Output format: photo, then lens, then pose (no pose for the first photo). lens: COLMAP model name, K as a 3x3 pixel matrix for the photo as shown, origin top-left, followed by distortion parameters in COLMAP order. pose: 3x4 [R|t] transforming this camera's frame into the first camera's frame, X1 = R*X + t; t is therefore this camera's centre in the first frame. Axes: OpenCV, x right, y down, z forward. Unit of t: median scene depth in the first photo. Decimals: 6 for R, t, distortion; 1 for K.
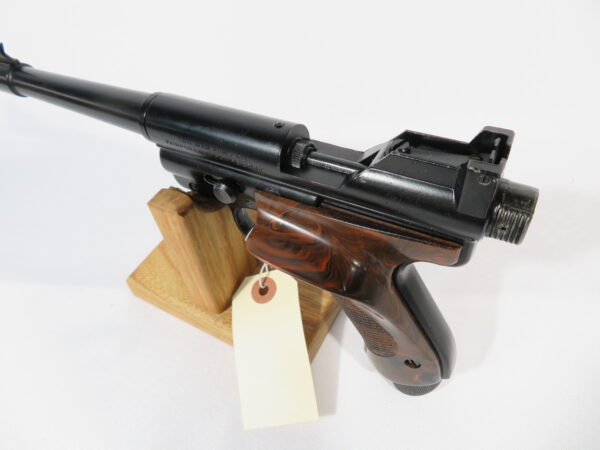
lens RADIAL K [[418.8, 0, 300.0], [0, 418.8, 225.0], [0, 0, 1]] dist [0.035631, -0.002783]
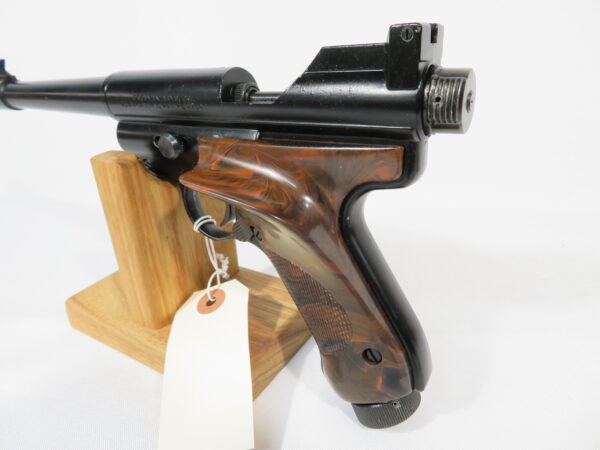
lens RADIAL K [[418.8, 0, 300.0], [0, 418.8, 225.0], [0, 0, 1]] dist [0.035631, -0.002783]
pose [[0.998521, 0.031391, -0.044378, 0.133812], [-0.046881, 0.910542, -0.410750, 0.366296], [0.027514, 0.412223, 0.910667, 0.143430]]
